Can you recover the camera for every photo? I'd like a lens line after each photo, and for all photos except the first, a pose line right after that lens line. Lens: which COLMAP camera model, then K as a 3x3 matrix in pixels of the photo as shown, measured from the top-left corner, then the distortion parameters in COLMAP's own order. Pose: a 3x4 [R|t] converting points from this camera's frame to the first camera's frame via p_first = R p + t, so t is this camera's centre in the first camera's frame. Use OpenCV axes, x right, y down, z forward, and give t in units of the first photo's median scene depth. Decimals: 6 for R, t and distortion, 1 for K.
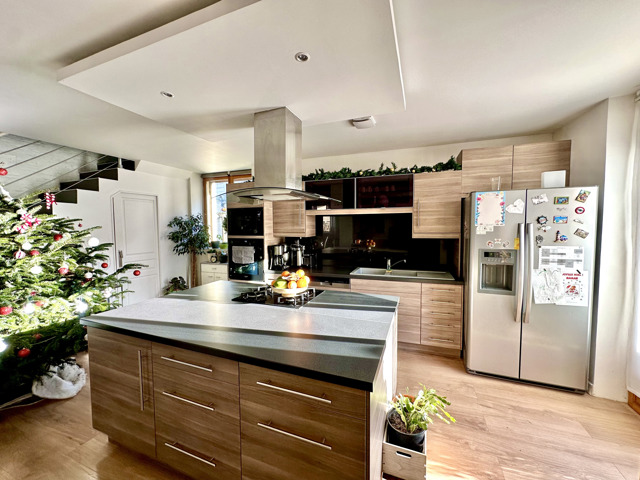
lens RADIAL K [[257.4, 0, 320.8], [0, 257.4, 238.6], [0, 0, 1]] dist [0.000883, 0.000606]
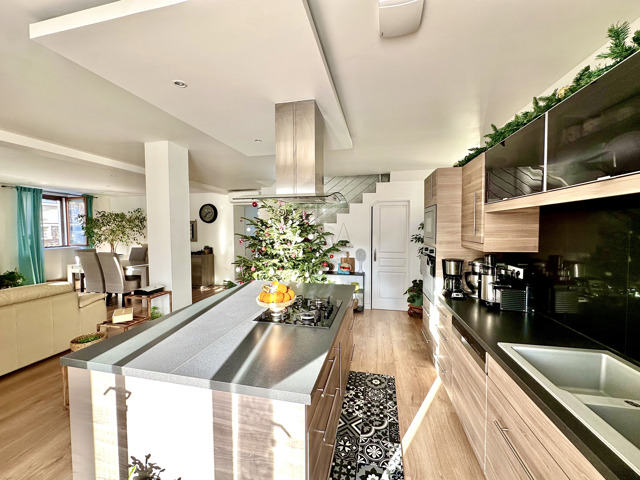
lens RADIAL K [[257.4, 0, 320.5], [0, 257.4, 240.9], [0, 0, 1]] dist [0.000883, 0.000606]
pose [[0.155298, 0.054890, -0.986342, 0.469240], [-0.043563, 0.997864, 0.048672, -0.043033], [0.986907, 0.035409, 0.157357, 0.600881]]
